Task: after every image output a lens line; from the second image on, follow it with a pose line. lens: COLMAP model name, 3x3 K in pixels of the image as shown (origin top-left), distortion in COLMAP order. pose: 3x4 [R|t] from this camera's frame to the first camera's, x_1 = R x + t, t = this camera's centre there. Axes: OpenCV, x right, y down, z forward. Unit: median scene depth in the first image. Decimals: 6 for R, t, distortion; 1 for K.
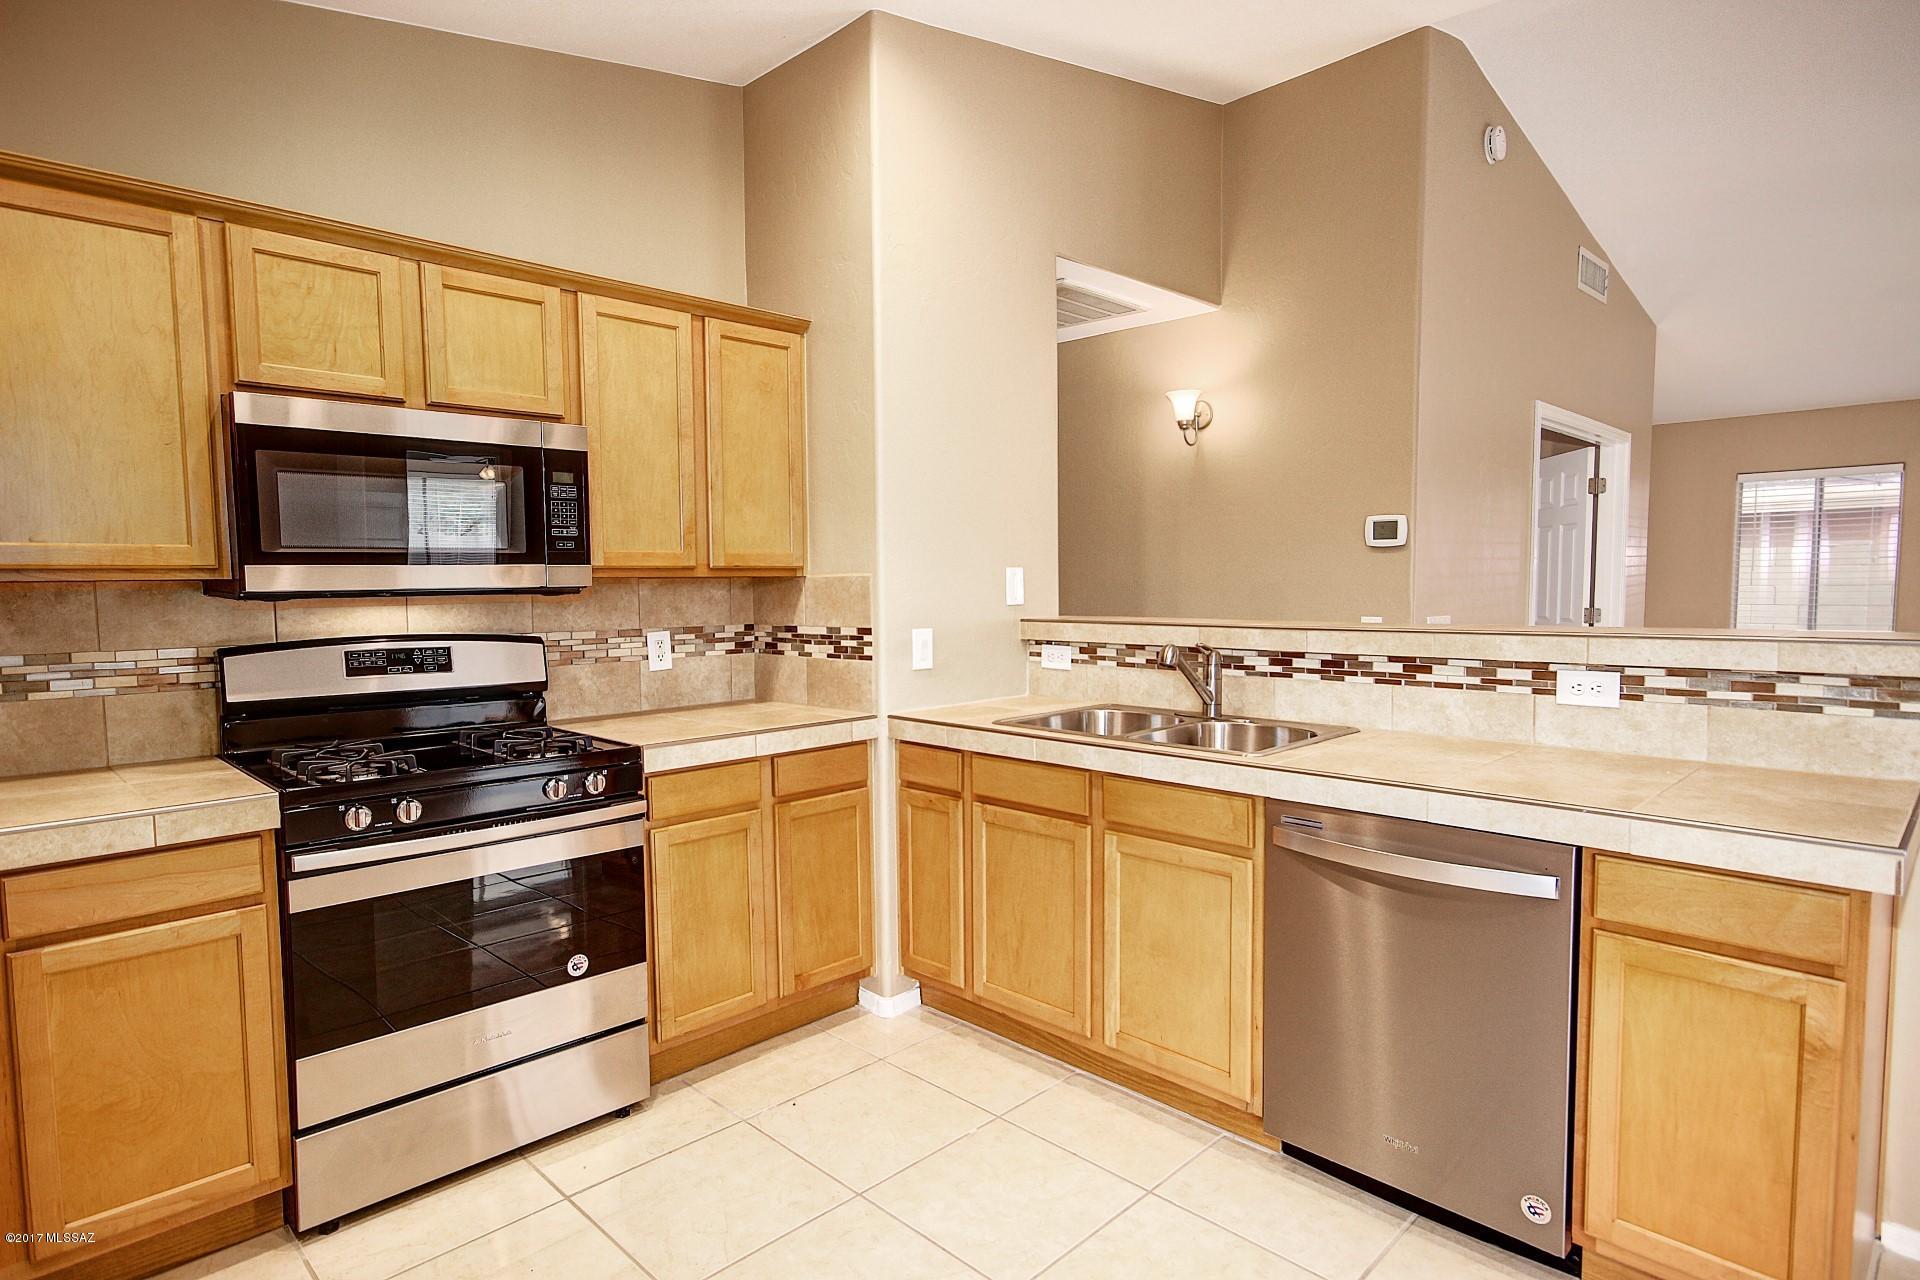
lens RADIAL K [[1020.3, 0, 959.0], [0, 1020.3, 654.9], [0, 0, 1]] dist [0.002947, 0.000887]
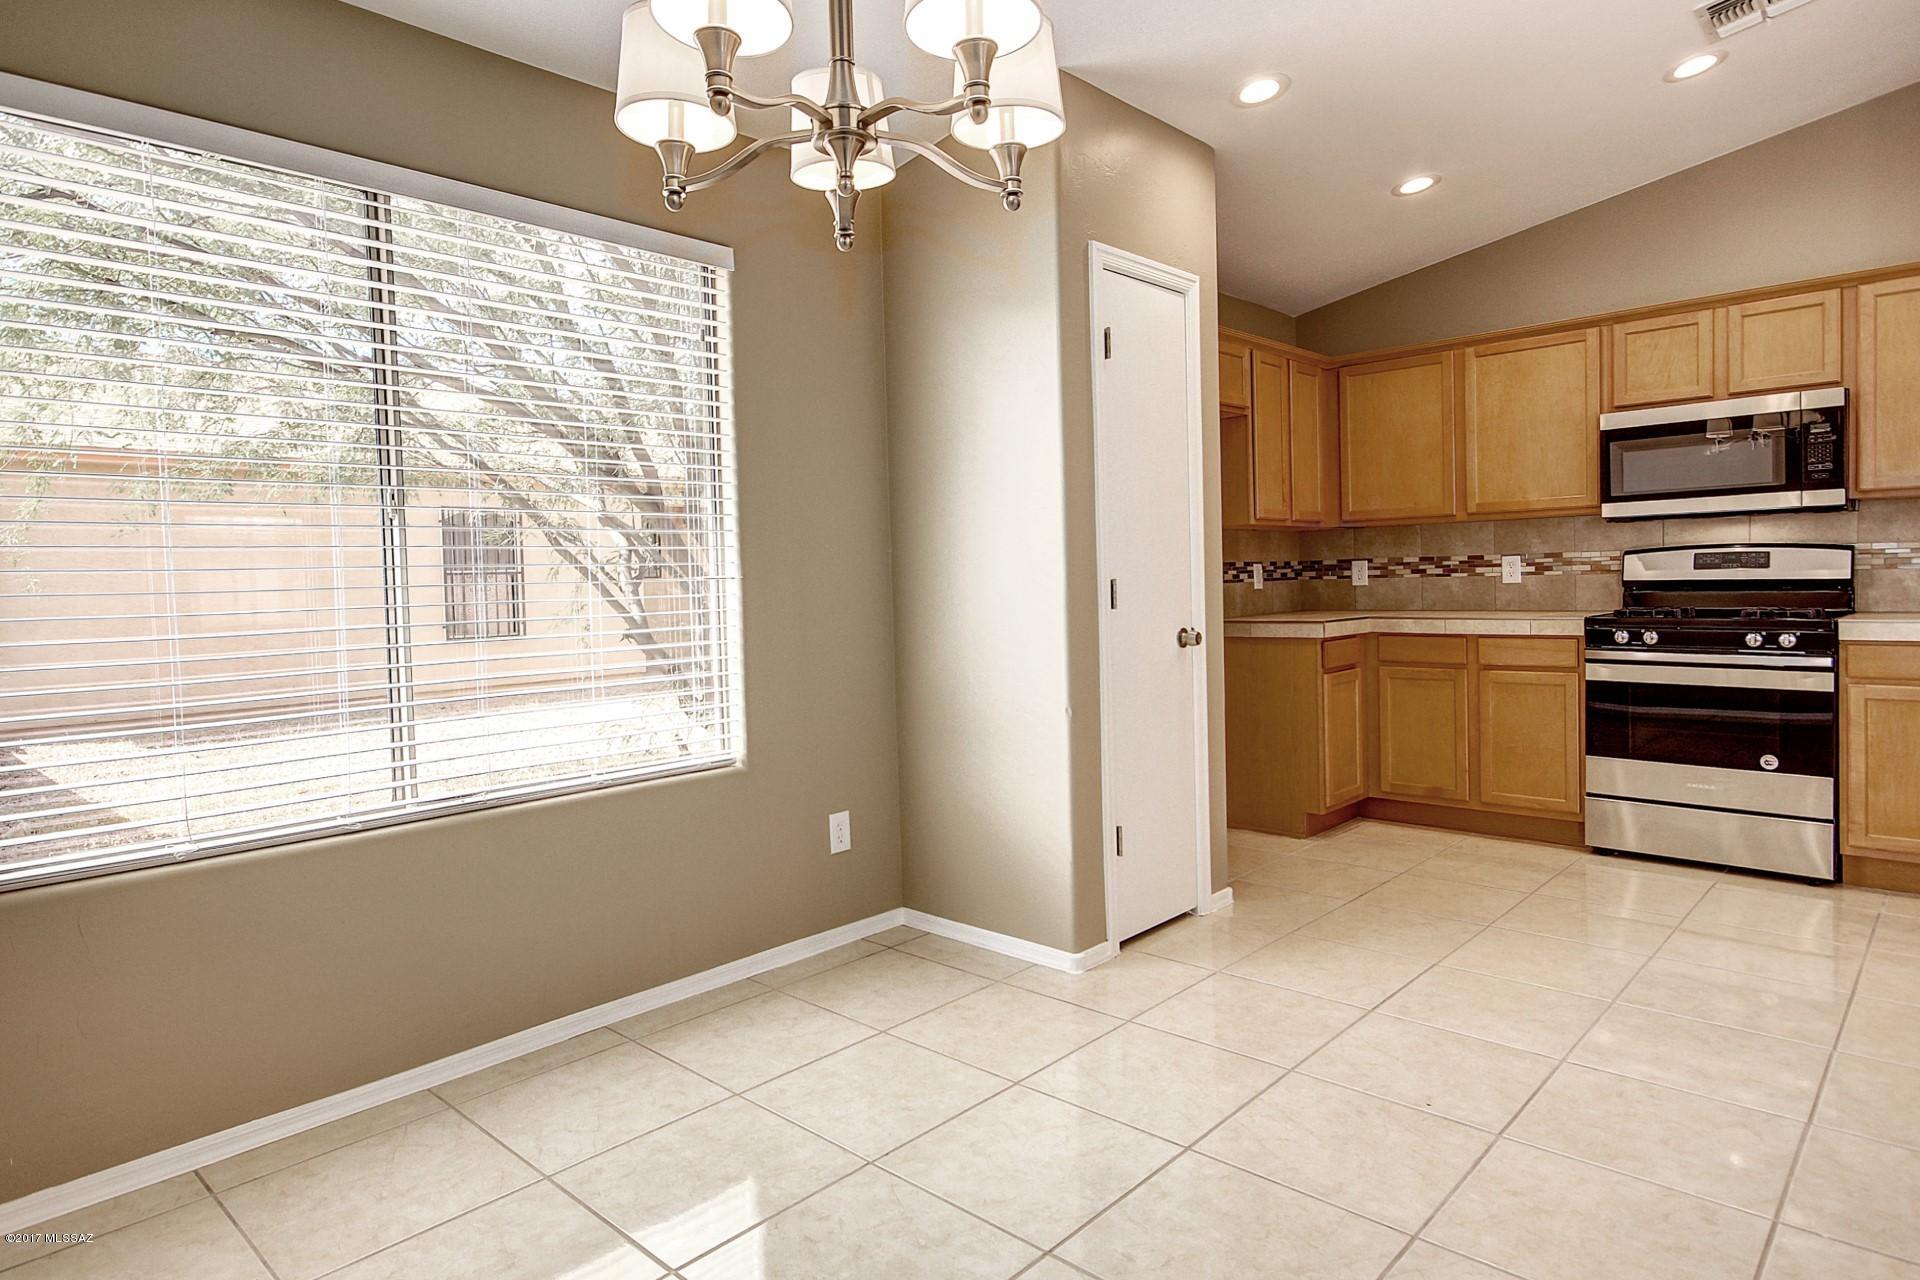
lens RADIAL K [[1117.8, 0, 933.1], [0, 1117.8, 618.8], [0, 0, 1]] dist [-0.006960, 0.007187]
pose [[0.013608, 0.043429, -0.998964, 1.158411], [-0.047951, 0.997935, 0.042731, 0.082739], [0.998757, 0.047320, 0.015662, -0.232185]]
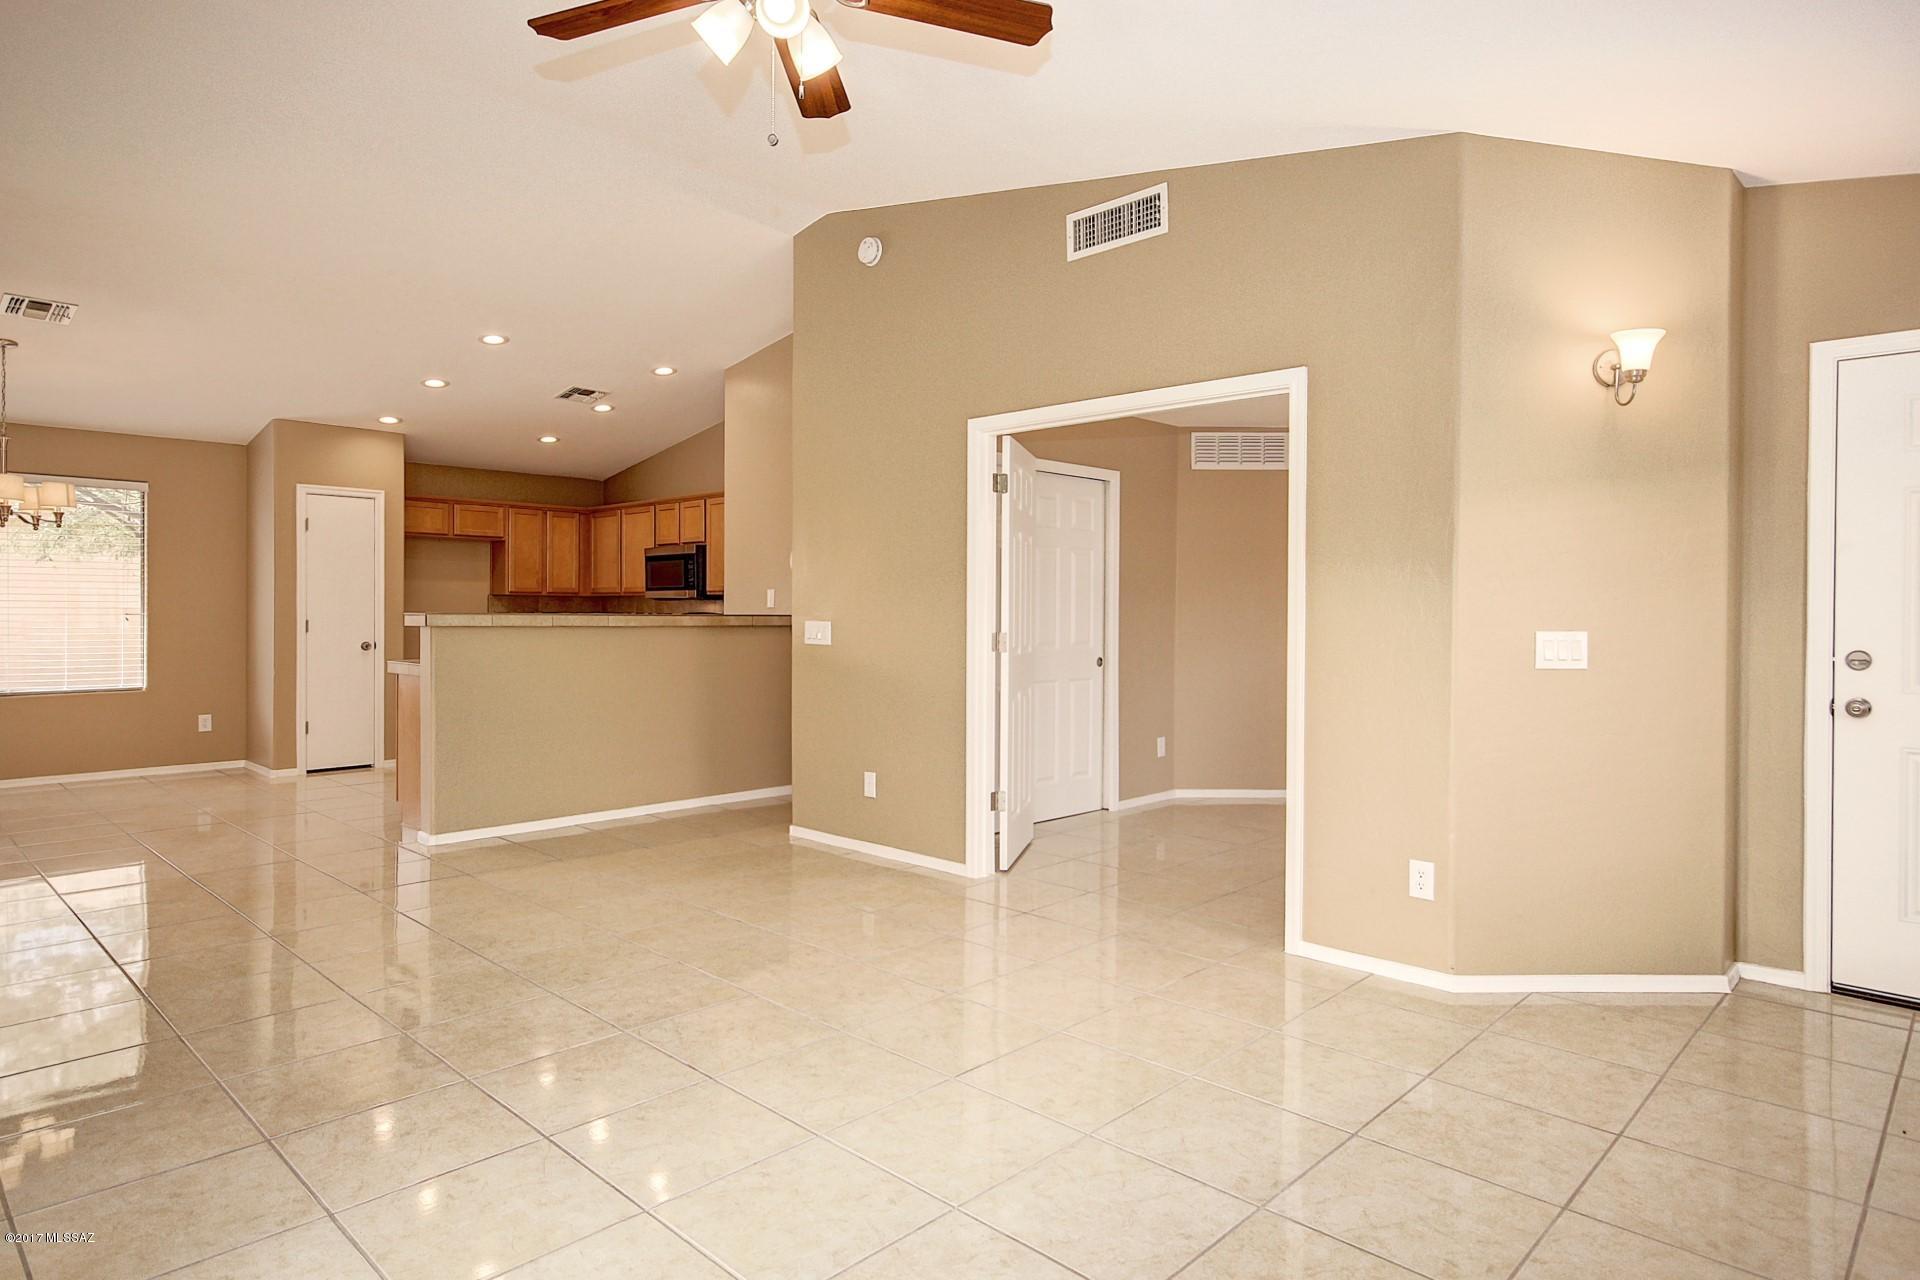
lens RADIAL K [[1117.8, 0, 971.7], [0, 1117.8, 635.9], [0, 0, 1]] dist [-0.006960, 0.007187]
pose [[0.001737, 0.030668, -0.999528, 3.031427], [-0.084551, 0.995955, 0.030411, -0.129020], [0.996418, 0.084459, 0.004323, 1.877146]]
